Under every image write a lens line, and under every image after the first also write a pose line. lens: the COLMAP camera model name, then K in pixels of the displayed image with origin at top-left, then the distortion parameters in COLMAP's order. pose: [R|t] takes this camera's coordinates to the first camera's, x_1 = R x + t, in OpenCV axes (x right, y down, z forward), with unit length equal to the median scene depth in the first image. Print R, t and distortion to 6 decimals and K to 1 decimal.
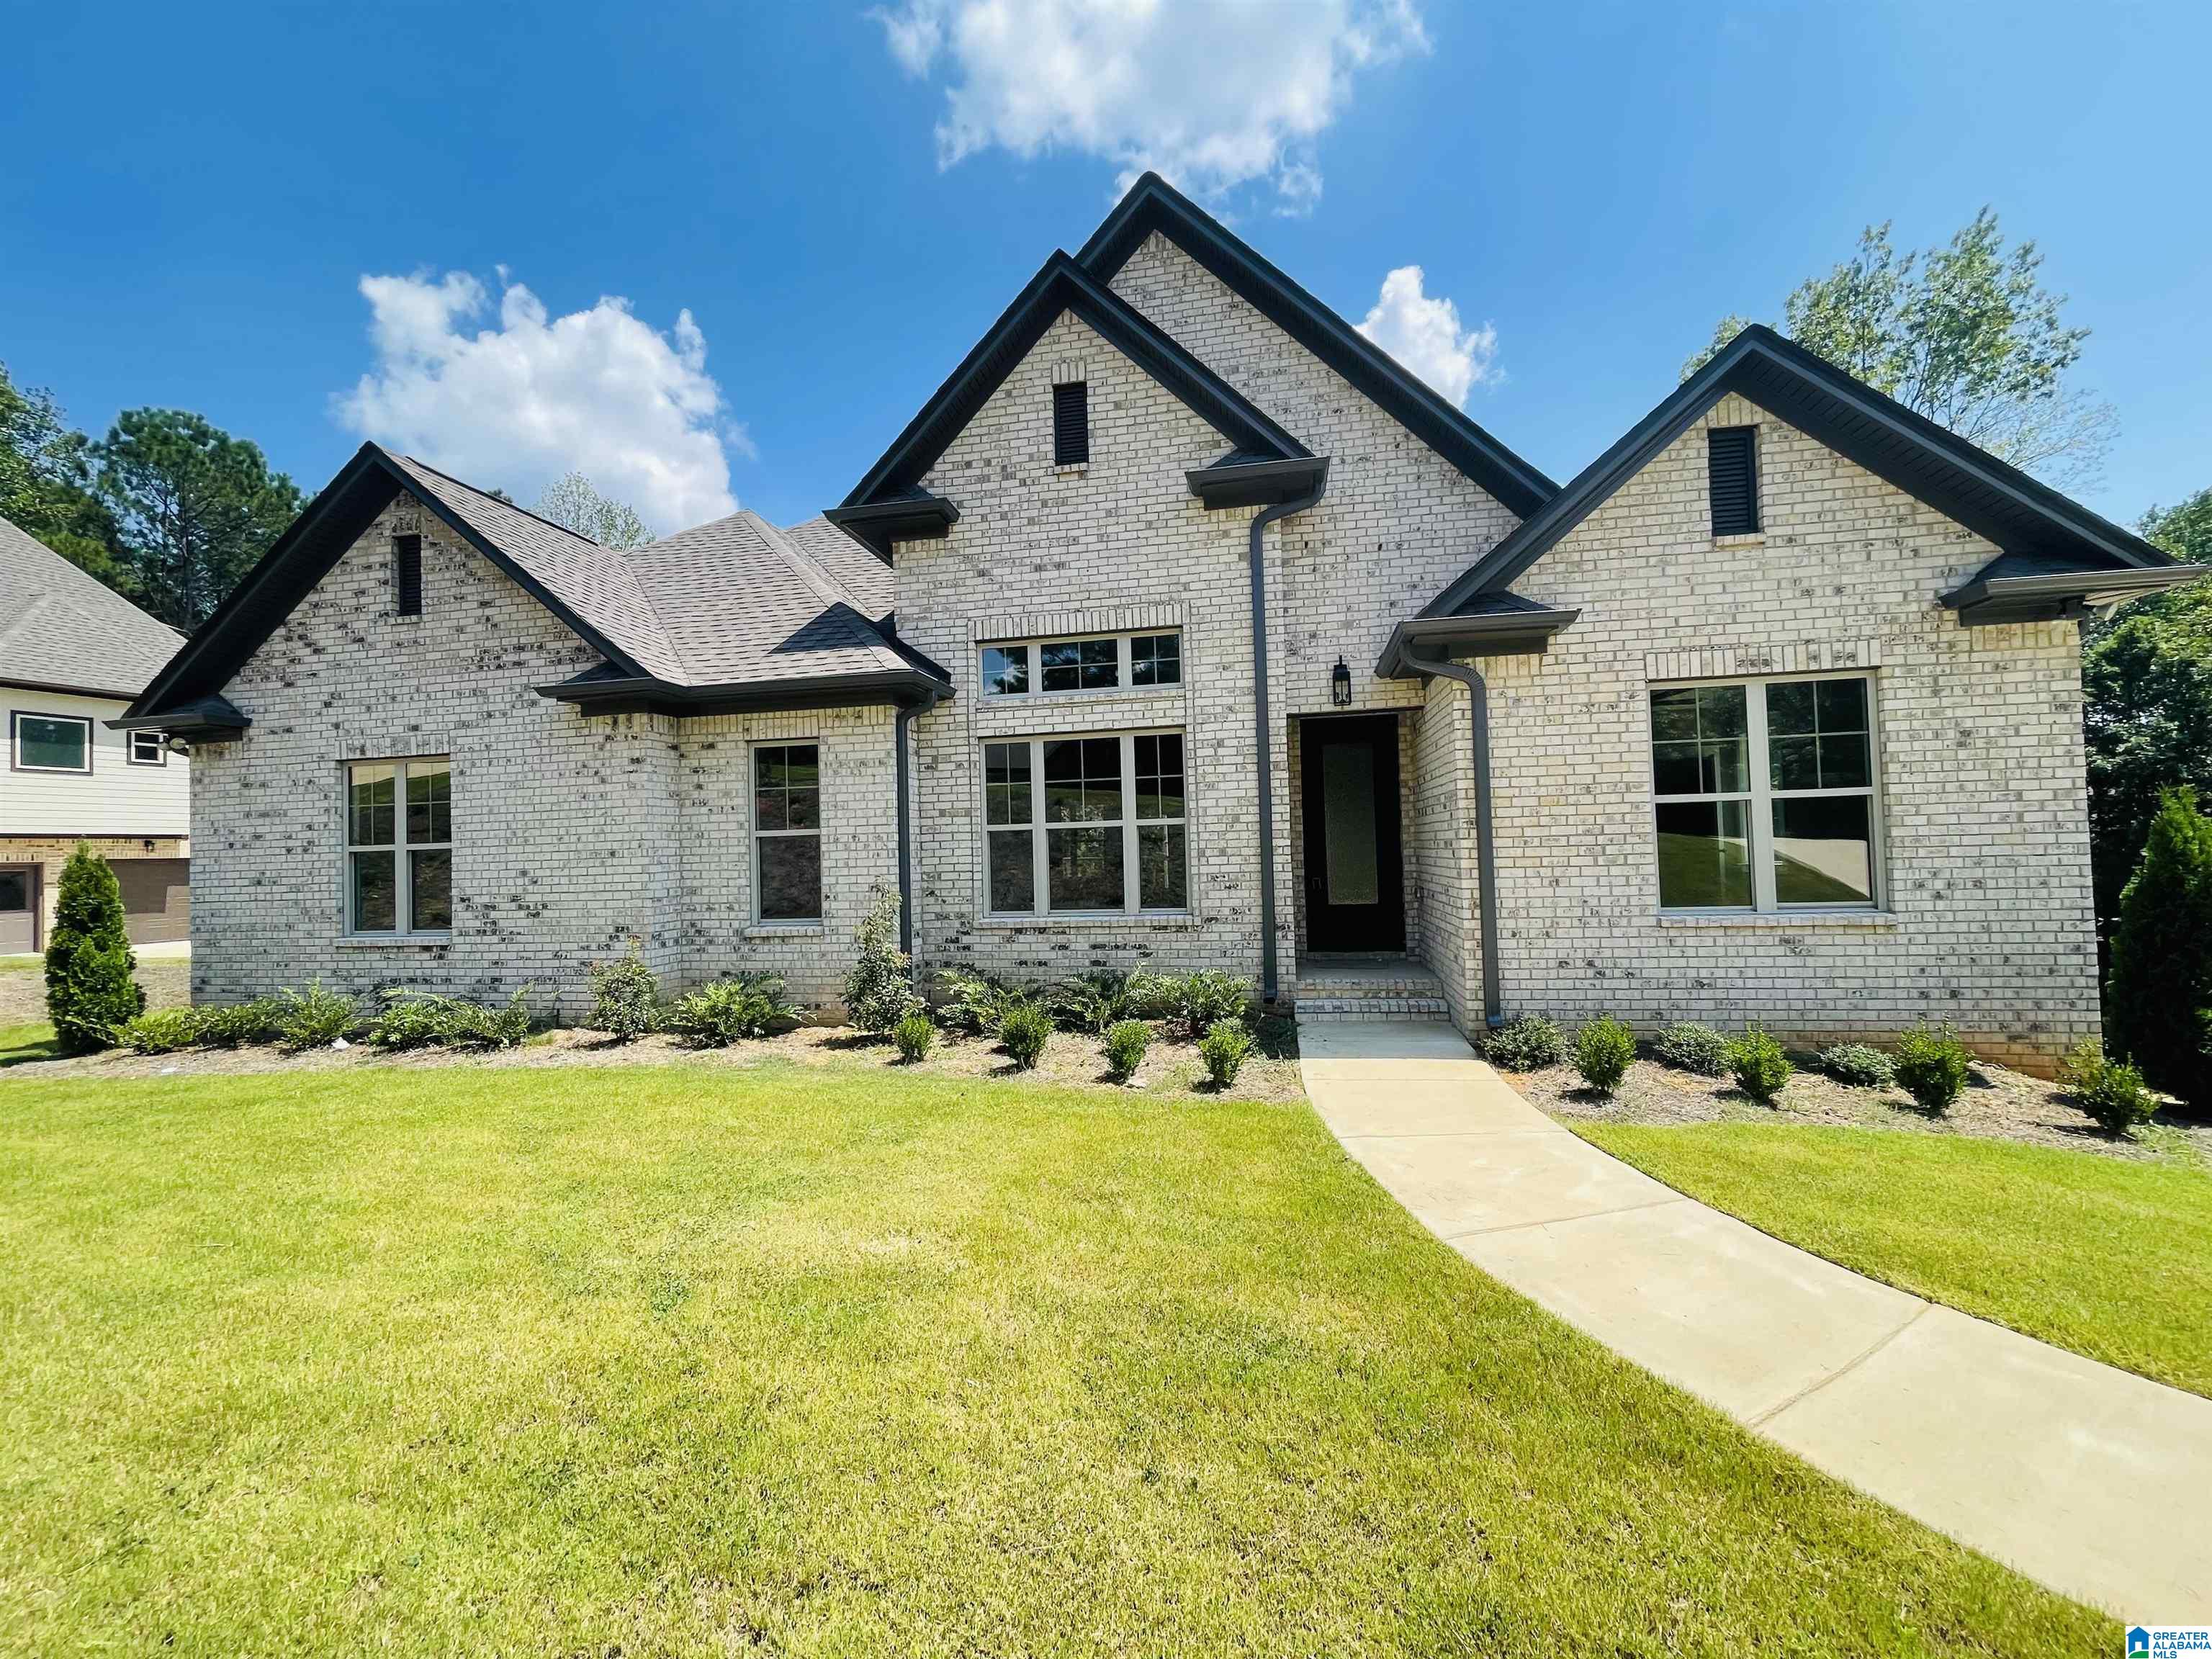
lens RADIAL K [[874.0, 0, 1108.4], [0, 874.0, 822.5], [0, 0, 1]] dist [0.001714, 0.000296]
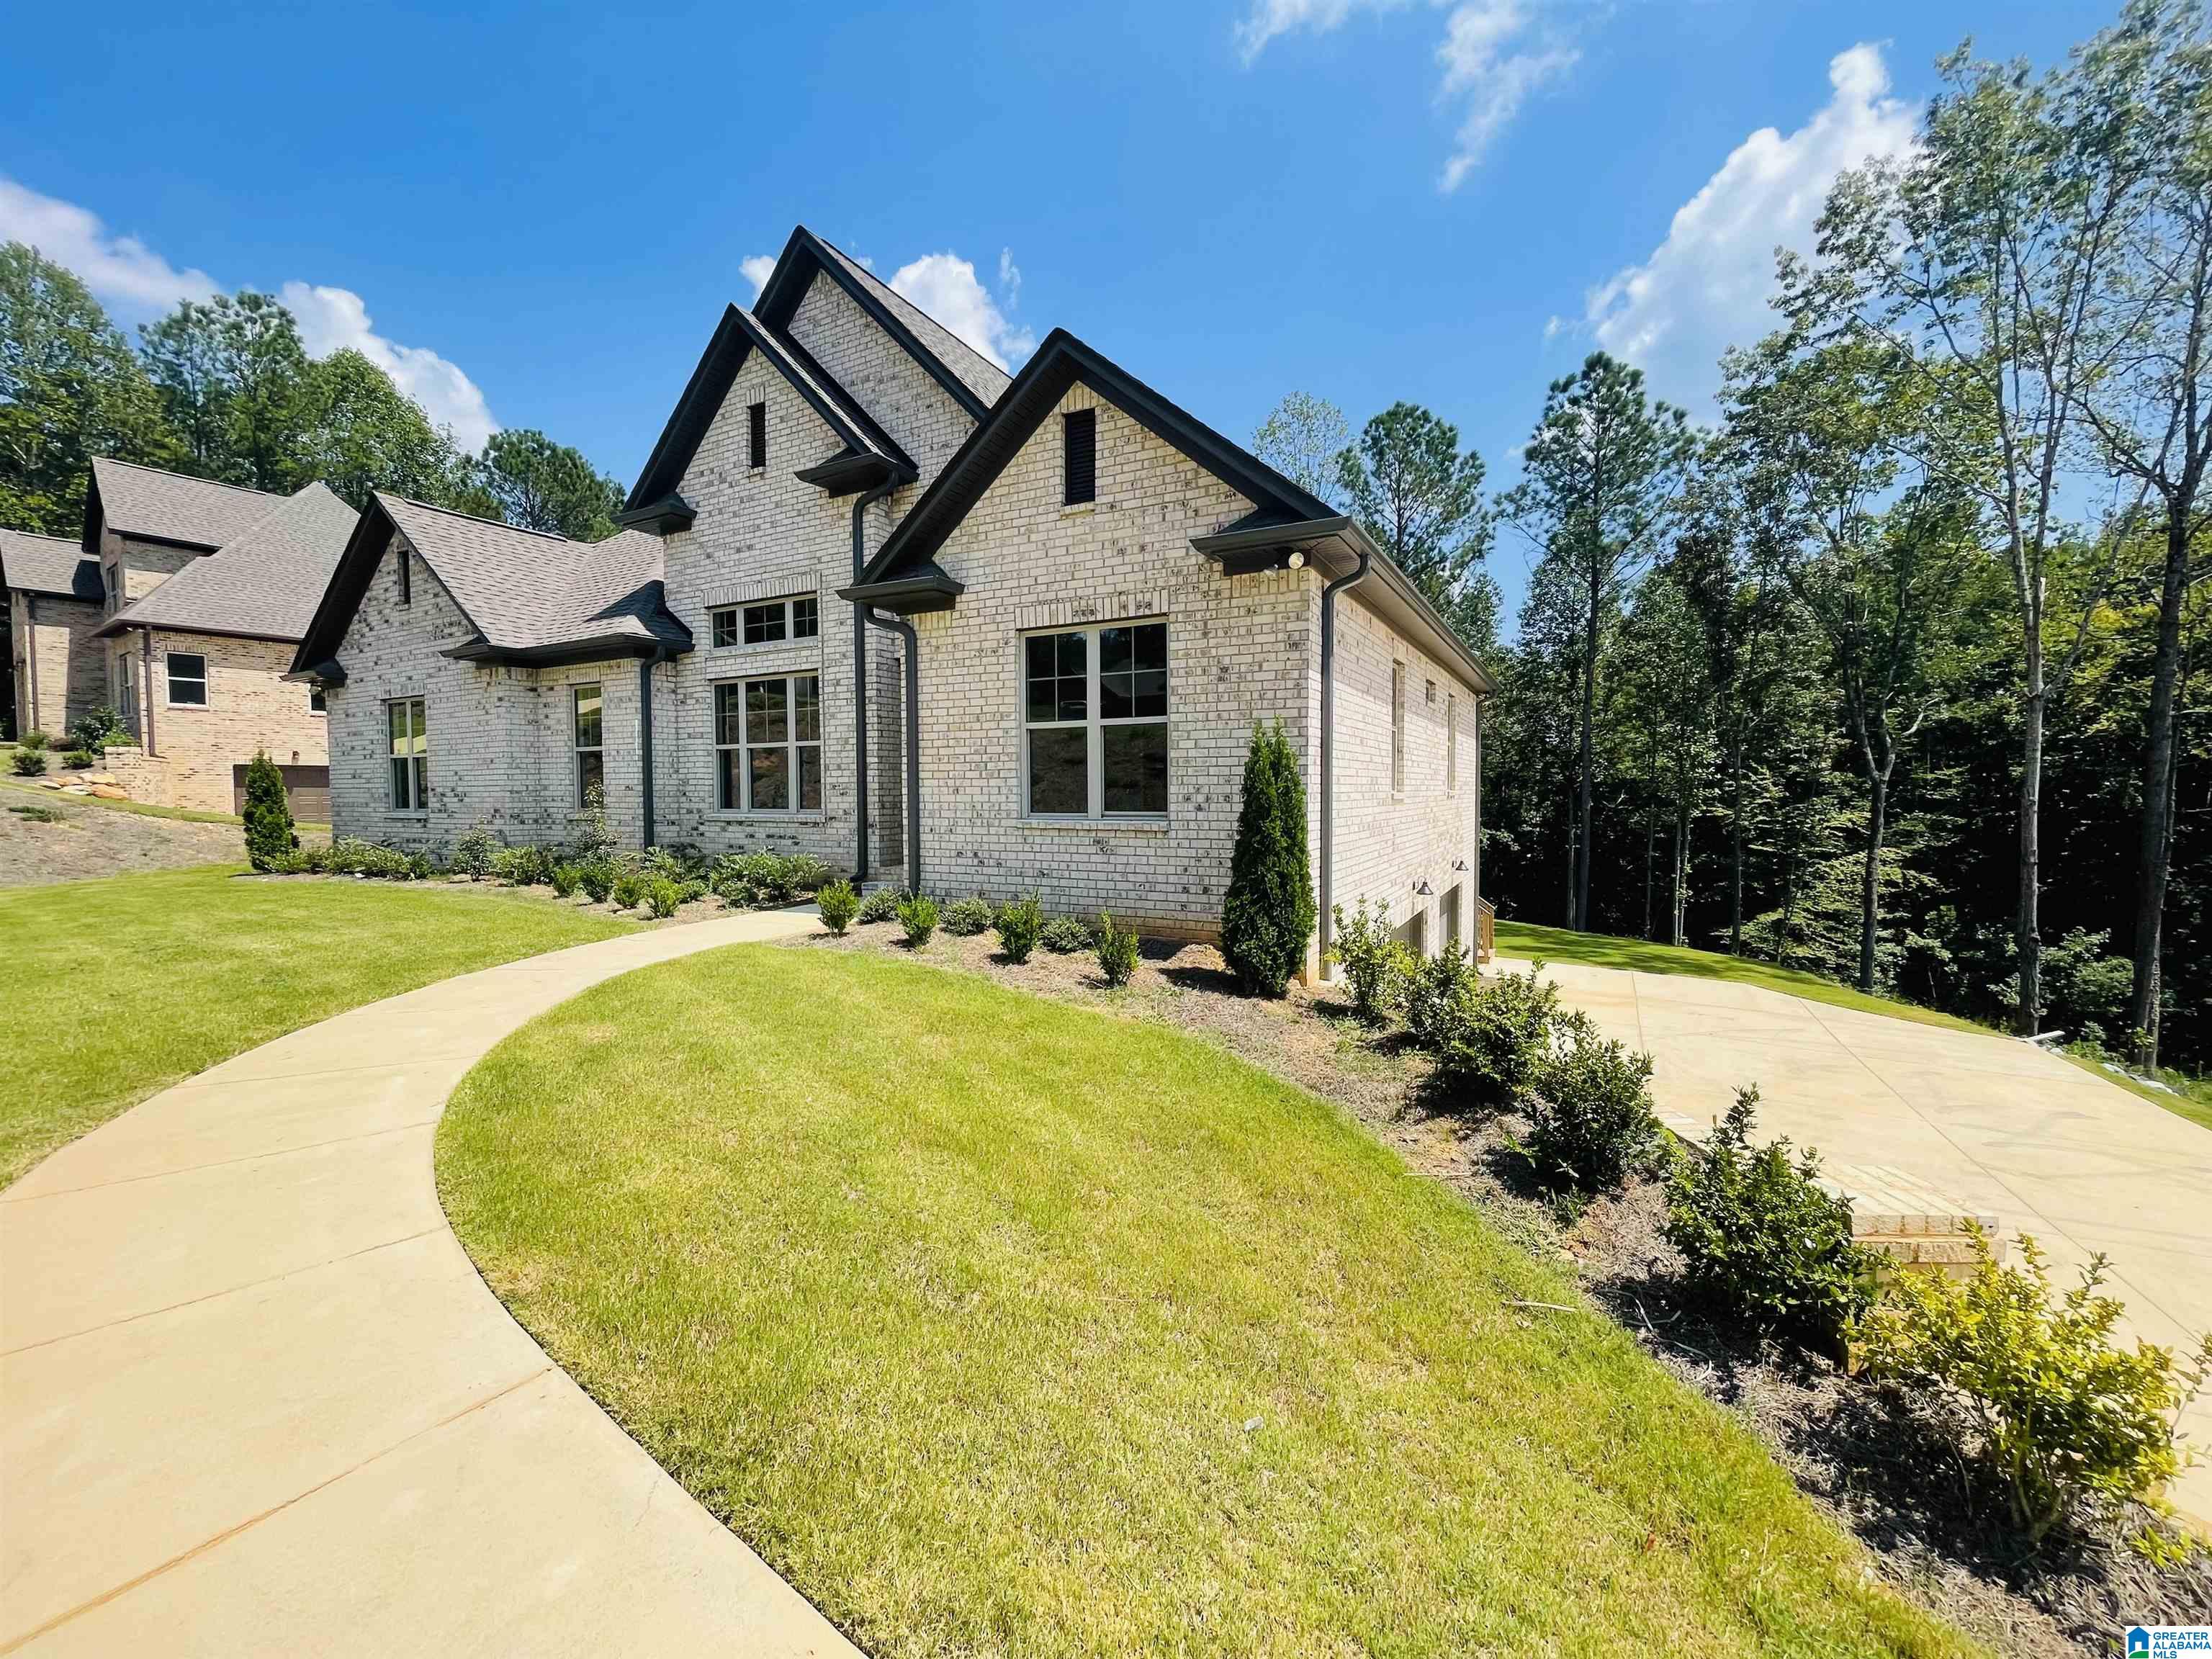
lens RADIAL K [[874.0, 0, 1108.4], [0, 874.0, 822.5], [0, 0, 1]] dist [0.001714, 0.000296]
pose [[0.954301, 0.035745, -0.296702, 1.124932], [-0.012967, 0.996838, 0.078390, 0.011454], [0.298566, -0.070960, 0.951747, -0.159457]]
